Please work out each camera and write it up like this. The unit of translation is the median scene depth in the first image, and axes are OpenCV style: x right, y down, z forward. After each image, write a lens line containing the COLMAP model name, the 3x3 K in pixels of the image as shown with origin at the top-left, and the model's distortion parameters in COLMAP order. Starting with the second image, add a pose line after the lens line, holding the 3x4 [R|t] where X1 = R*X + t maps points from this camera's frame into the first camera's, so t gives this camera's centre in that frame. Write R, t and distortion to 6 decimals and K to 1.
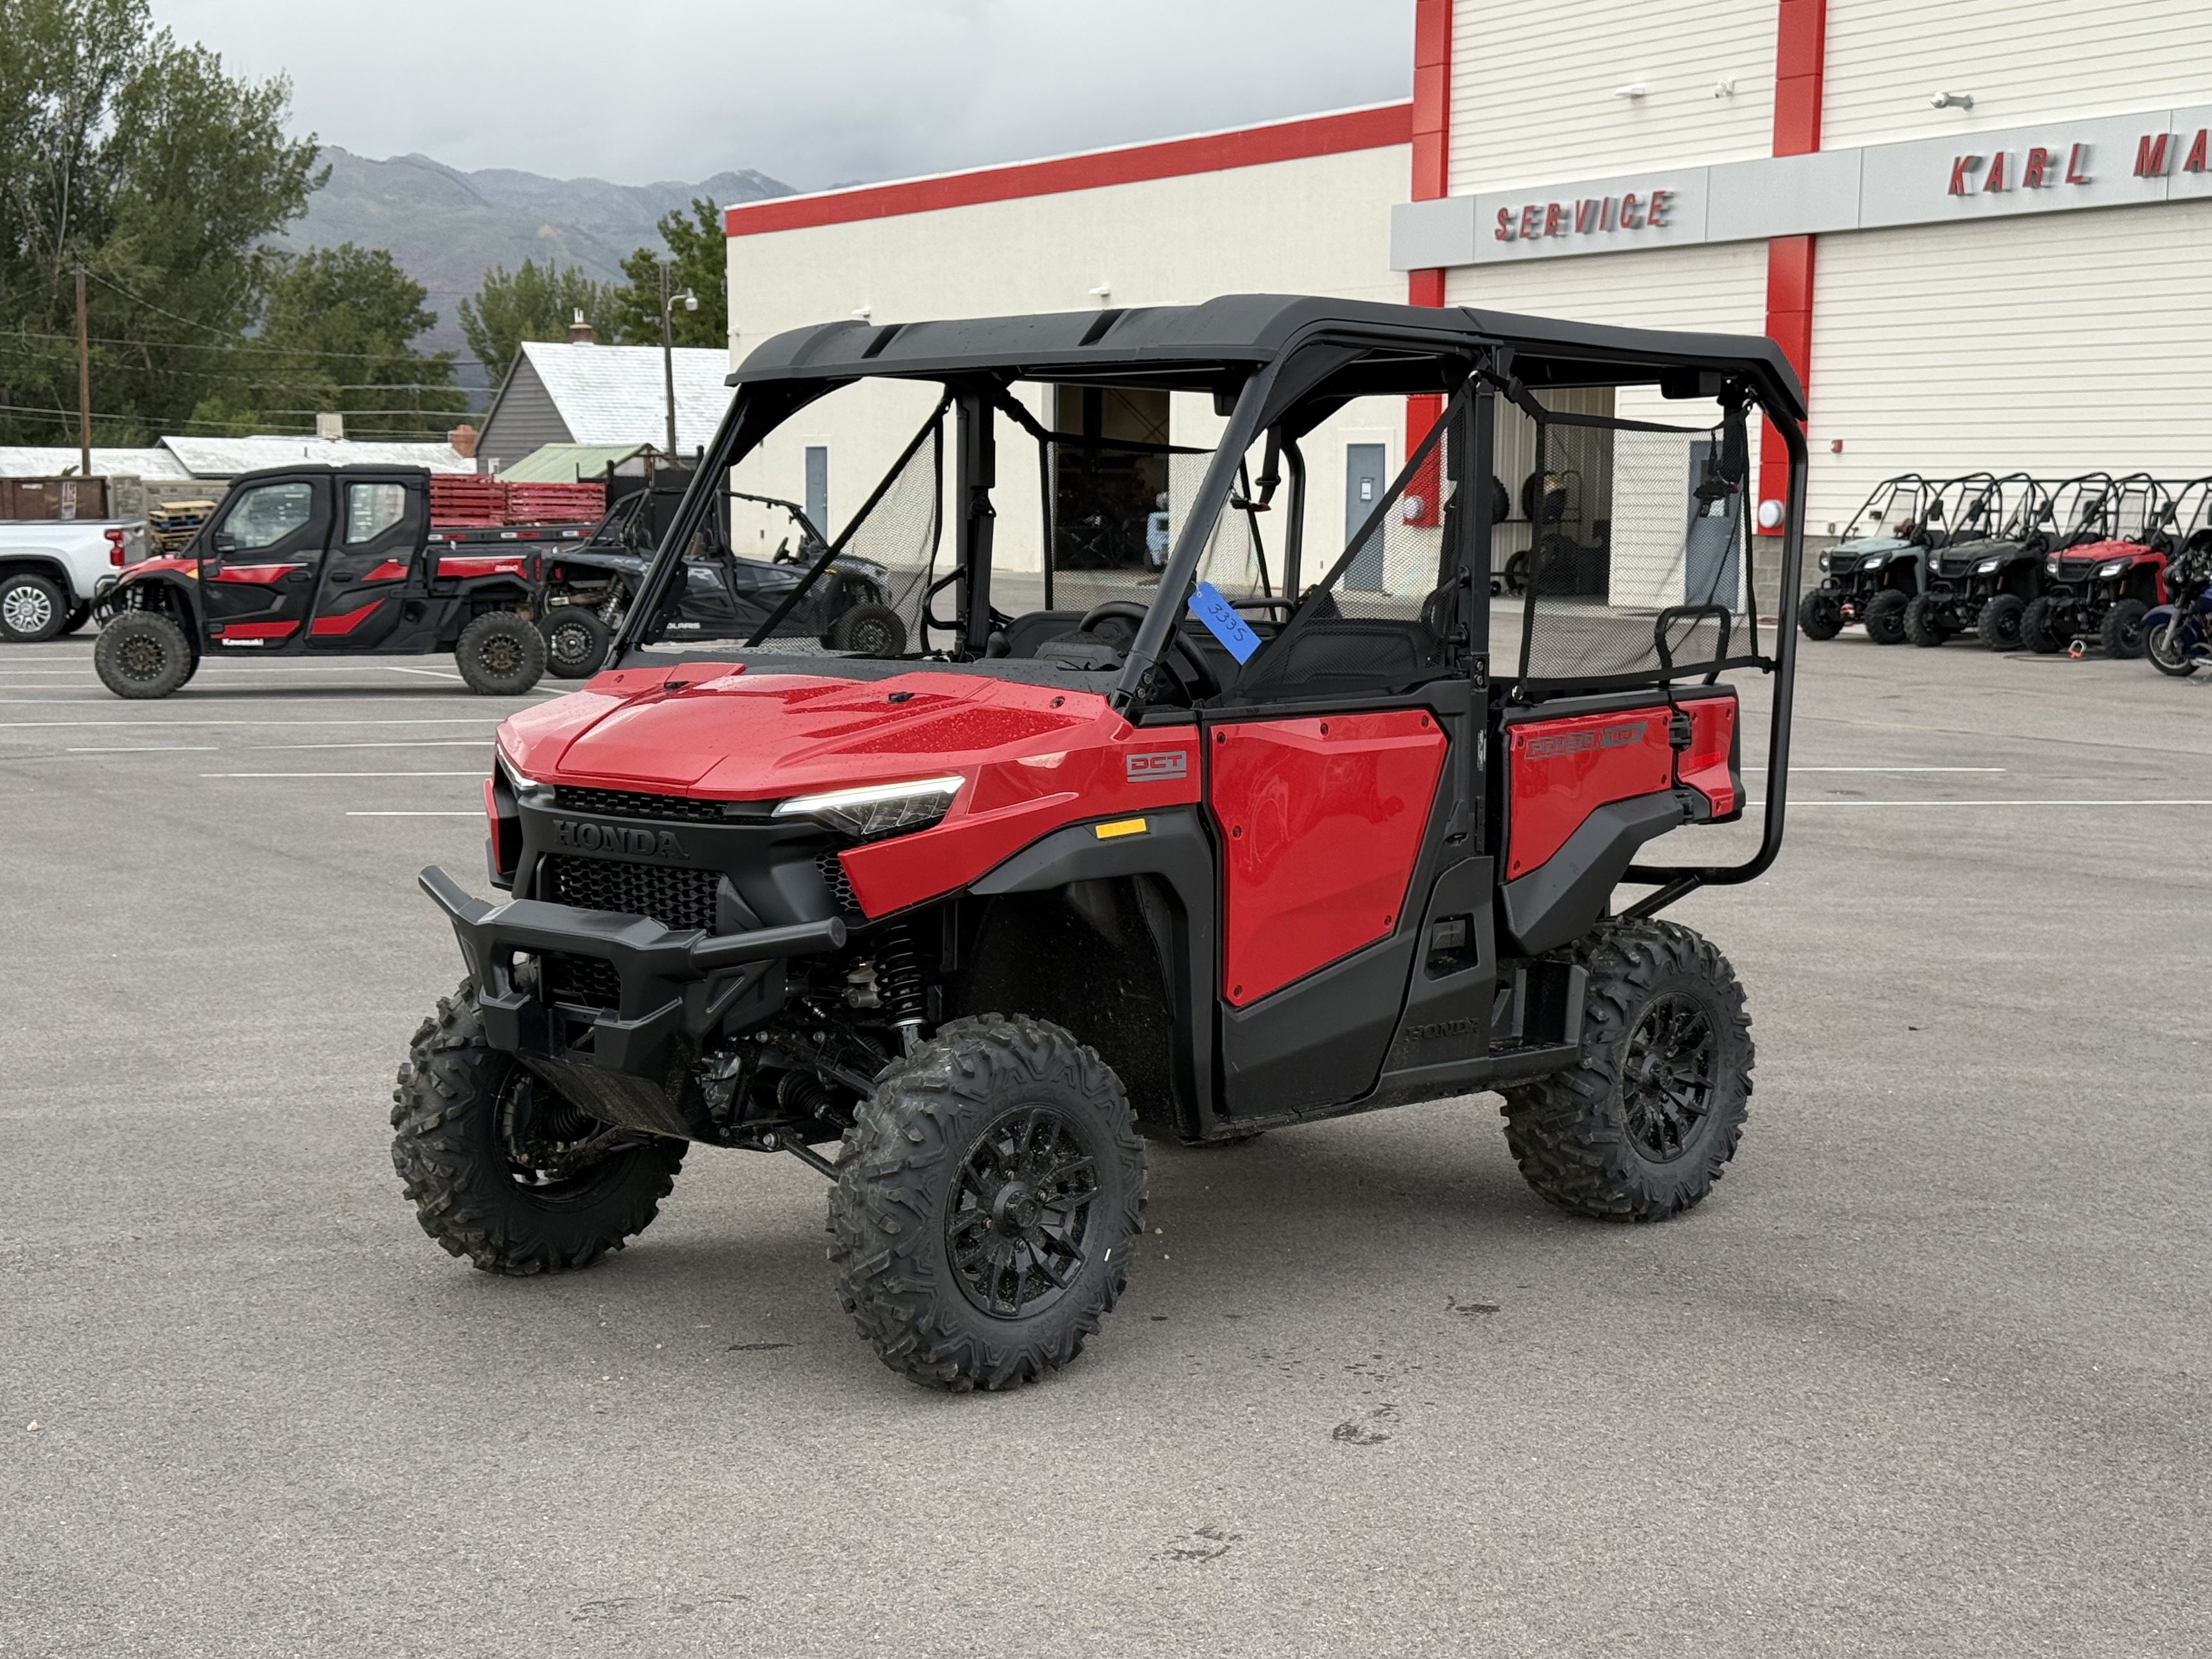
lens RADIAL K [[3186.9, 0, 1094.2], [0, 3186.9, 836.6], [0, 0, 1]] dist [0.146519, -0.100474]
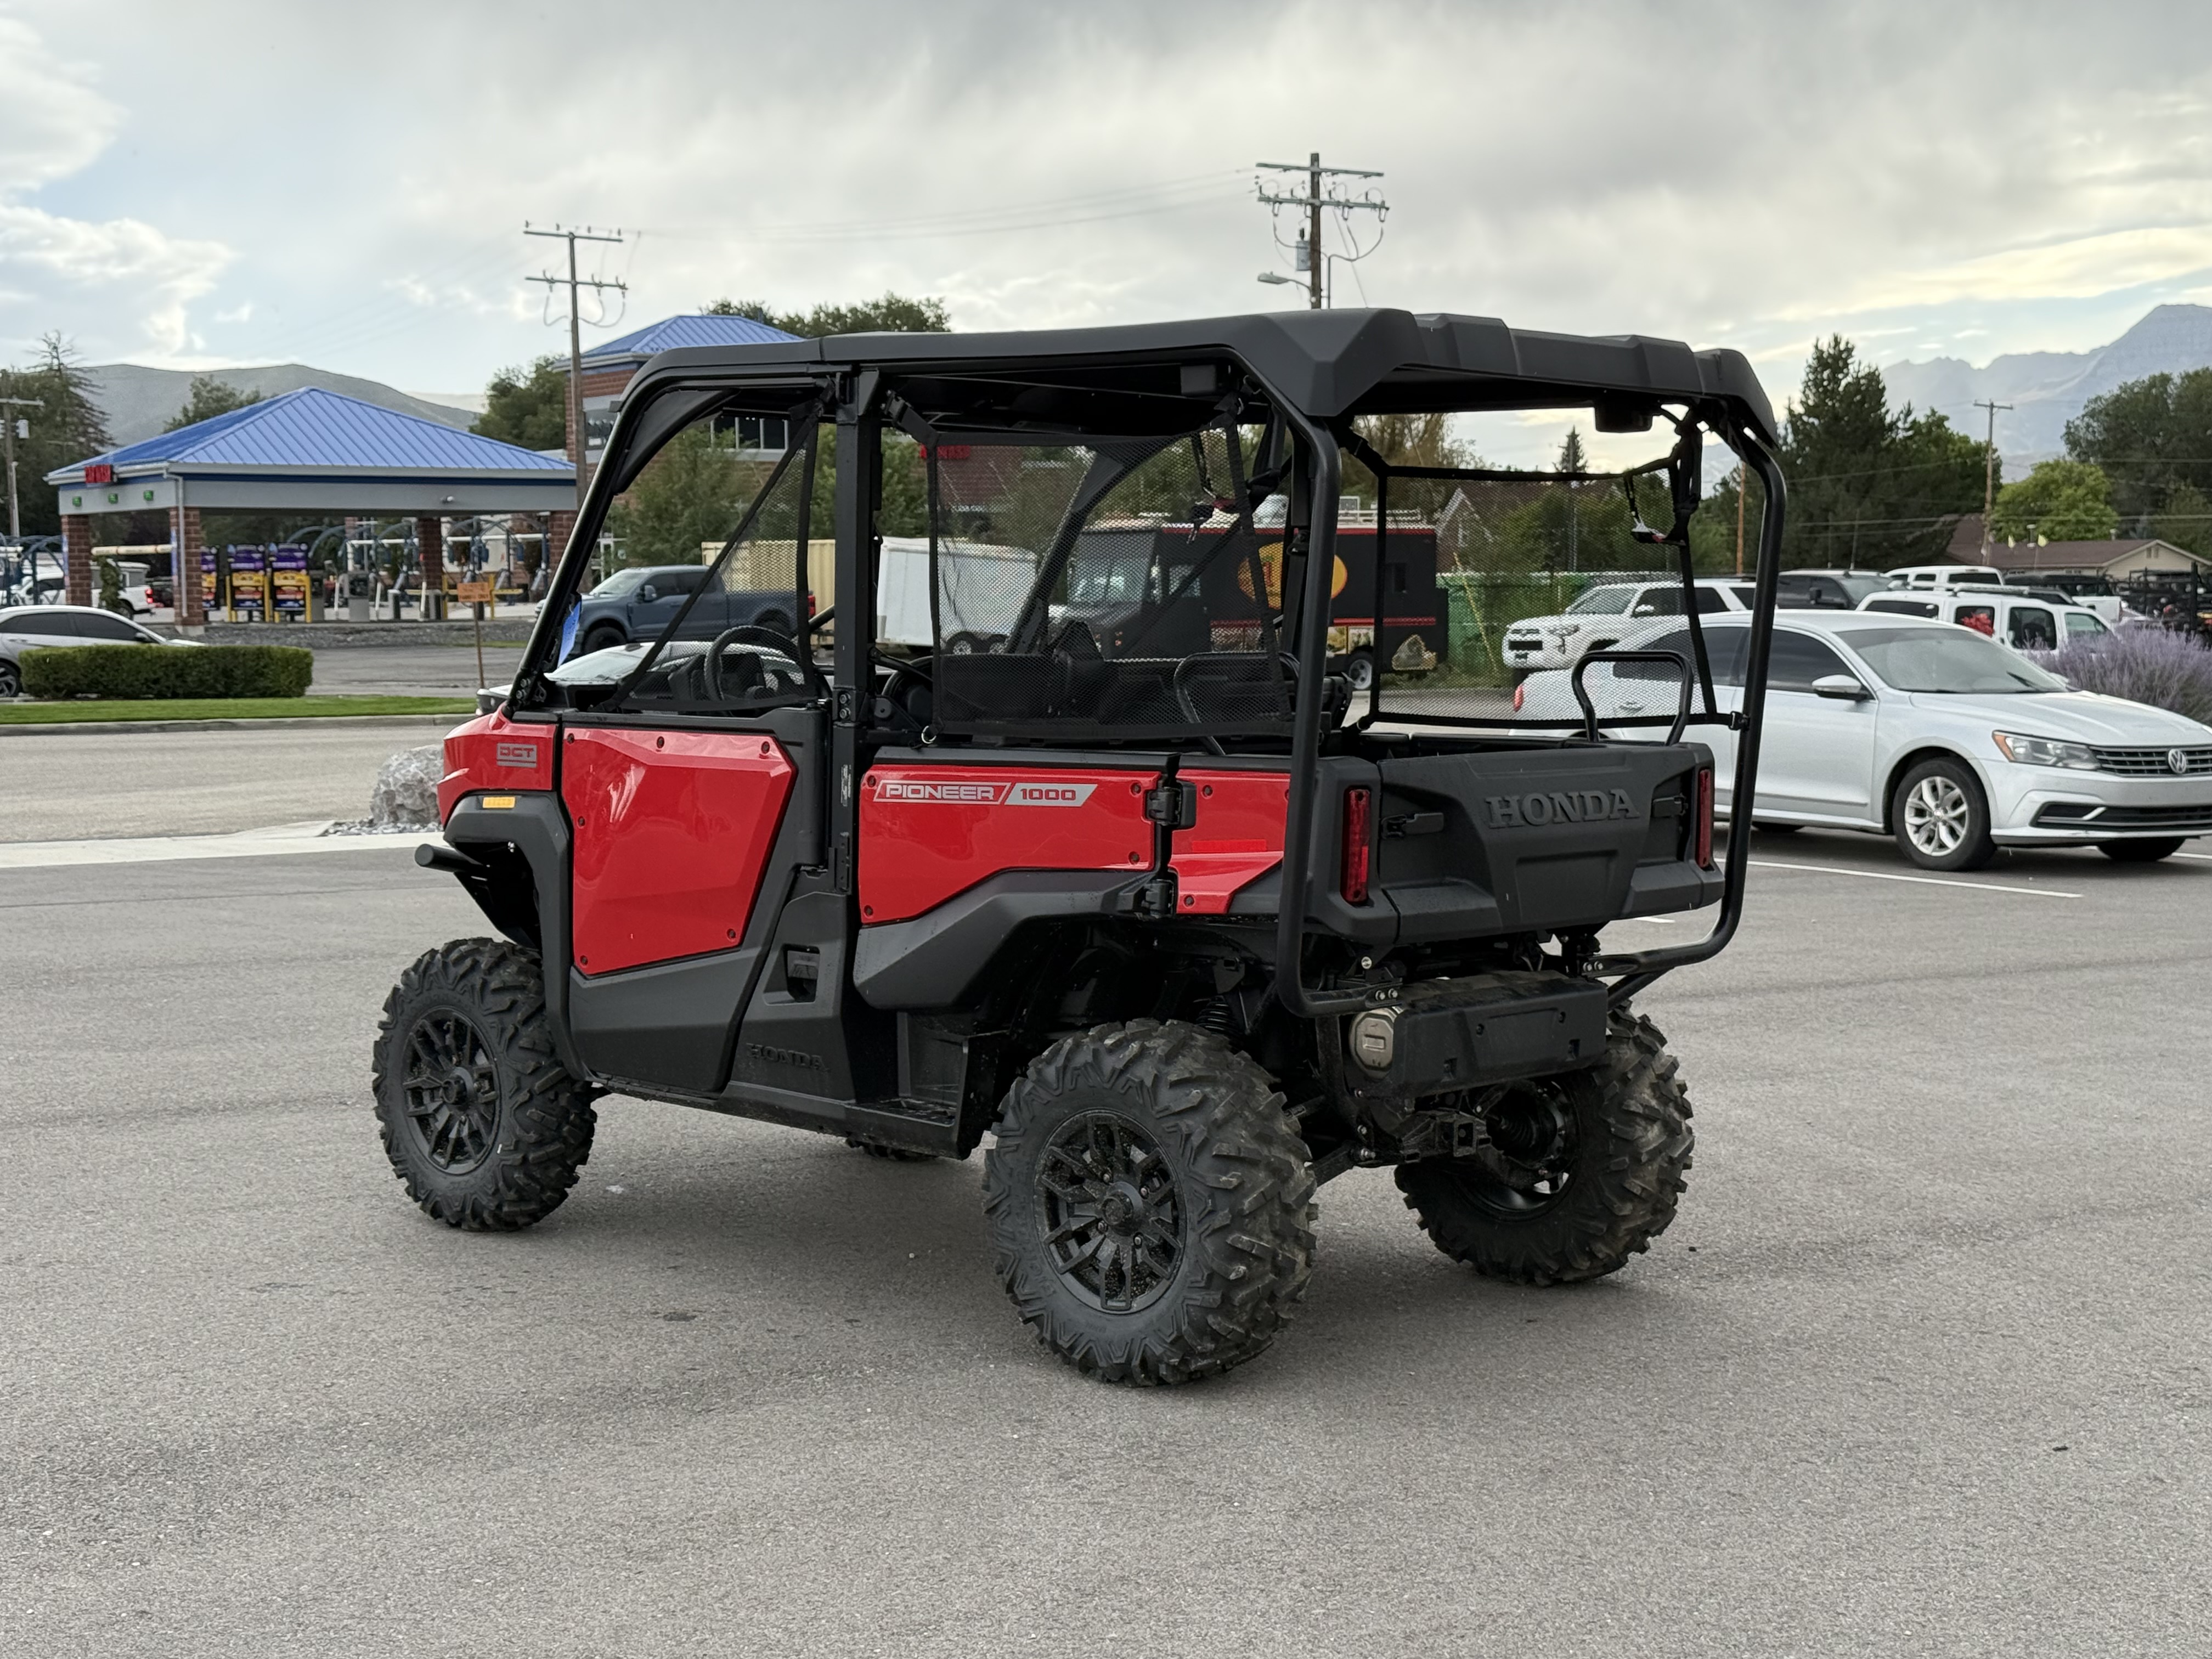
lens RADIAL K [[3186.9, 0, 1094.2], [0, 3186.9, 836.6], [0, 0, 1]] dist [0.146519, -0.100474]
pose [[0.024987, 0.072645, -0.997045, 0.336524], [-0.104000, 0.992133, 0.069680, -0.026835], [0.994263, 0.101952, 0.032346, 0.321092]]
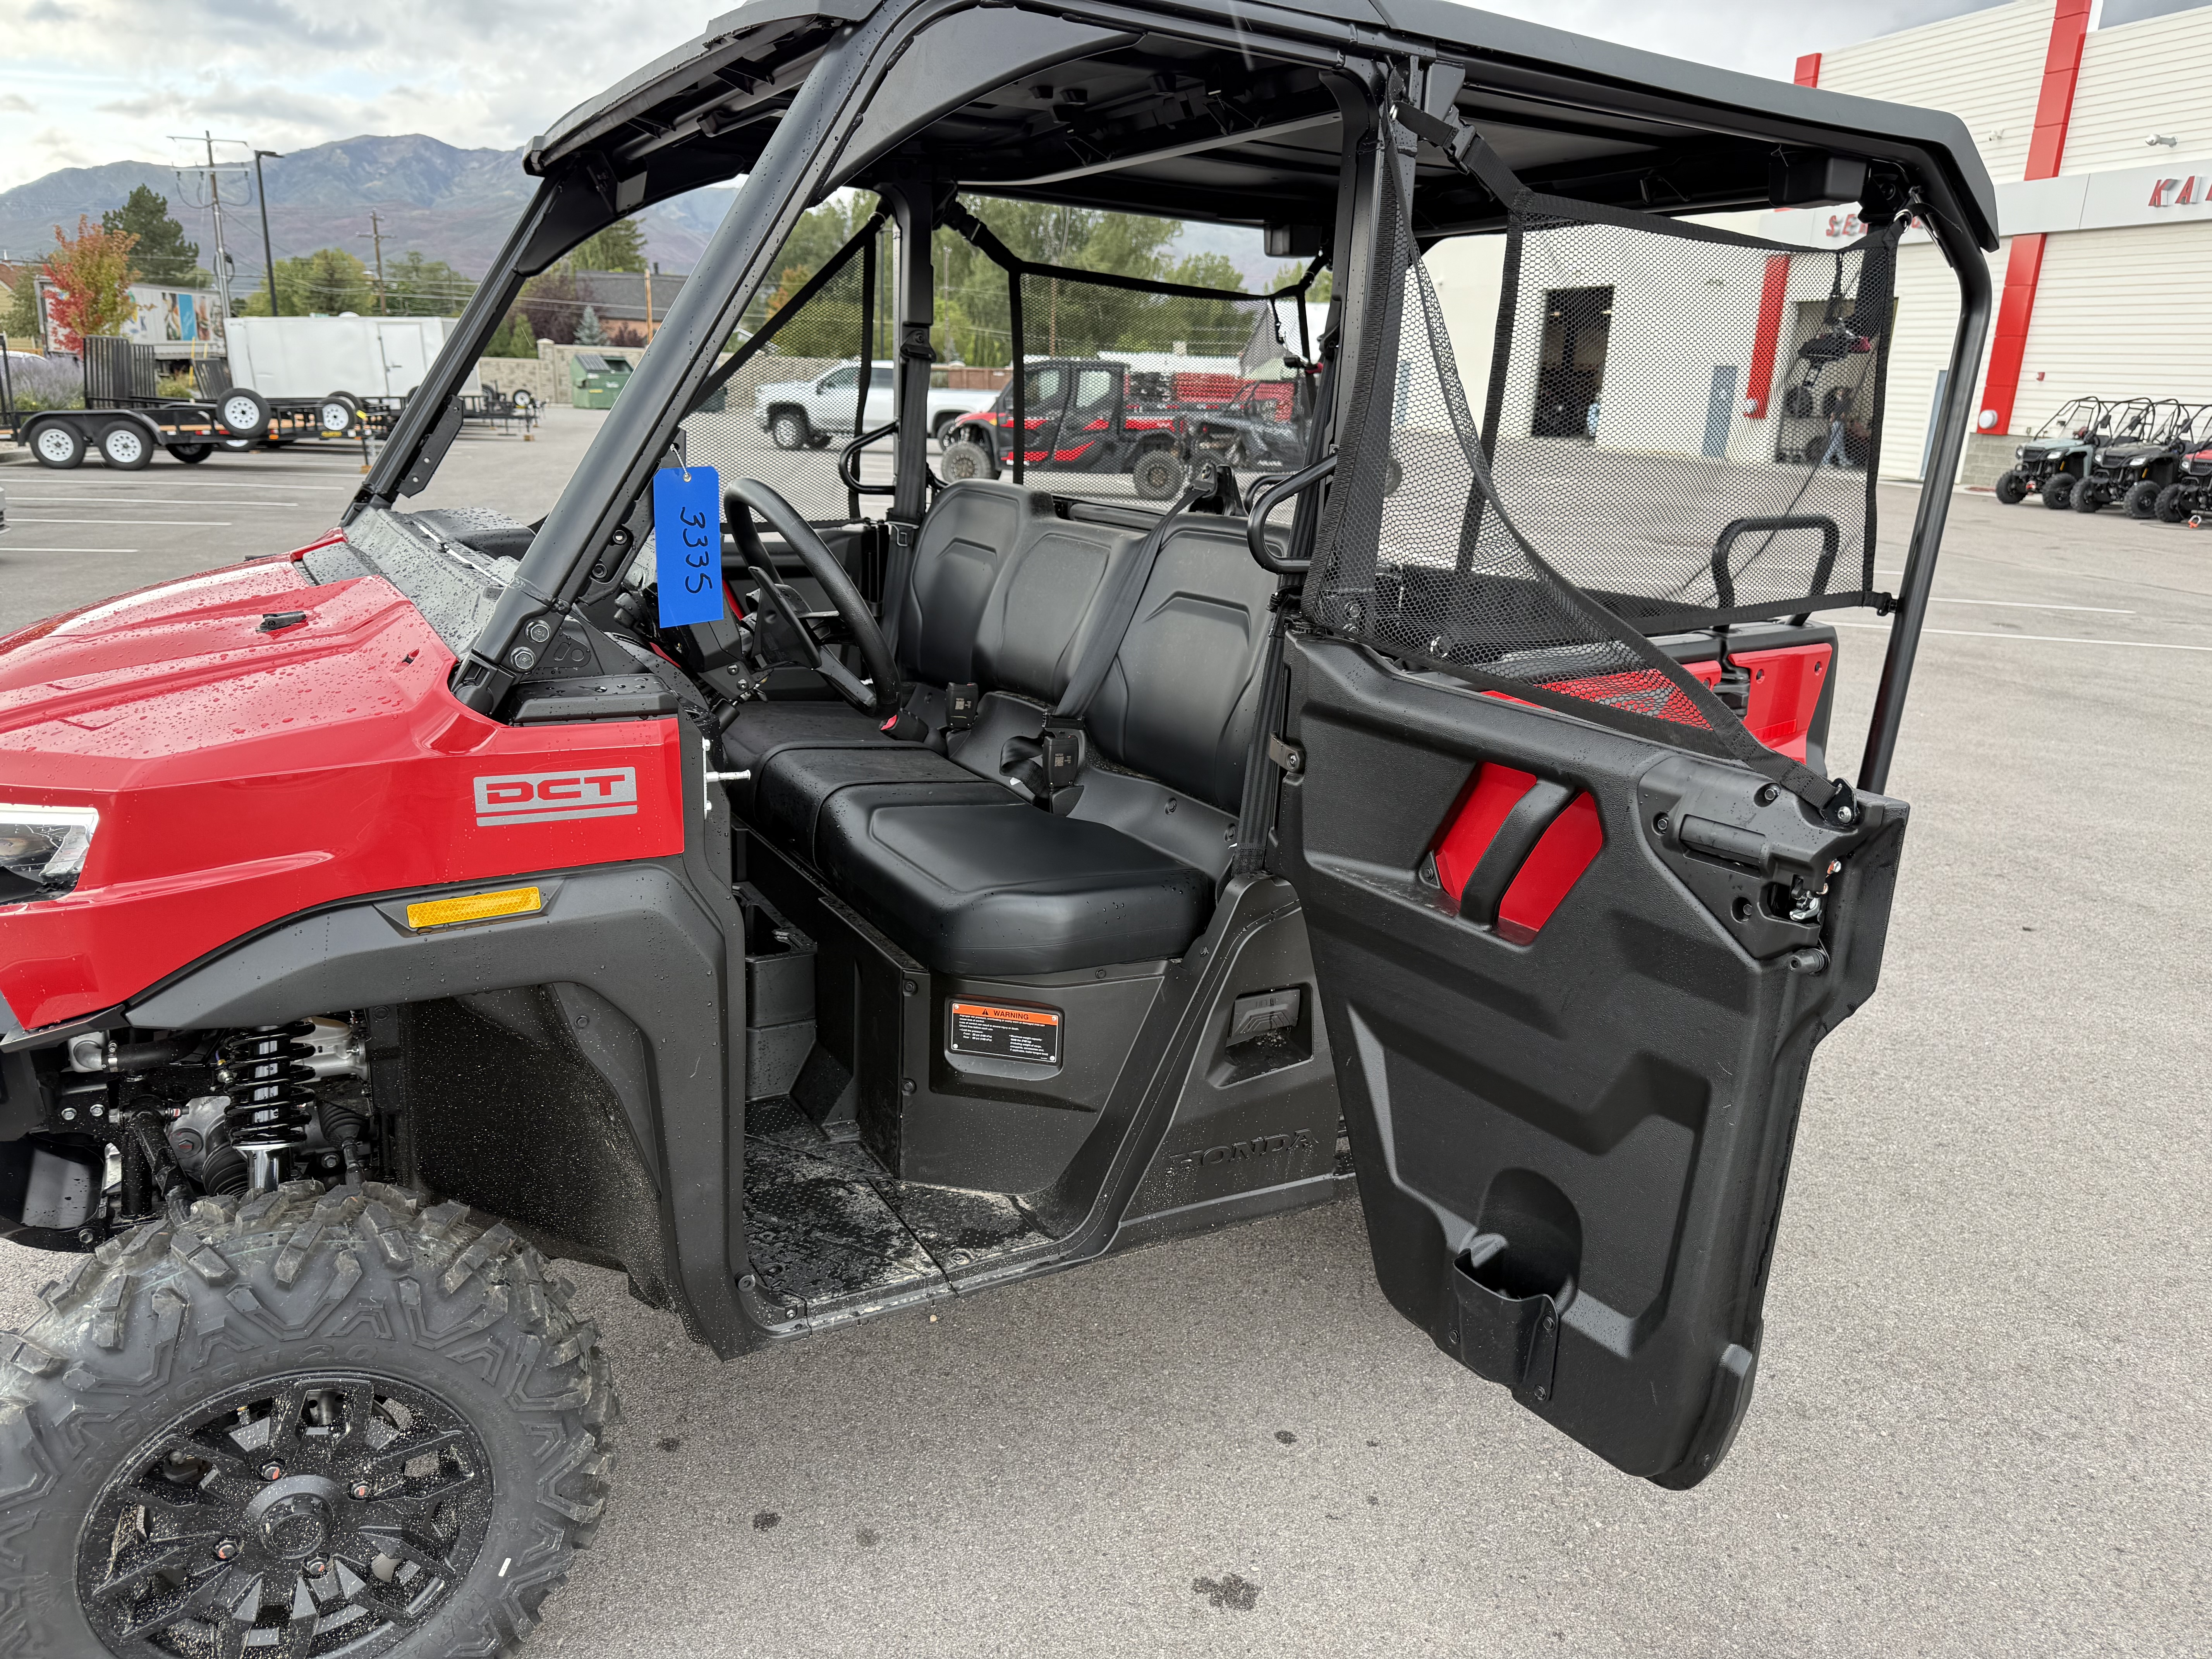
lens RADIAL K [[1570.8, 0, 1109.3], [0, 1570.8, 836.8], [0, 0, 1]] dist [0.030034, -0.035416]
pose [[0.957679, 0.110910, -0.265613, 0.049398], [-0.064234, 0.981861, 0.178388, -0.018768], [0.280580, -0.153777, 0.947432, 0.209539]]
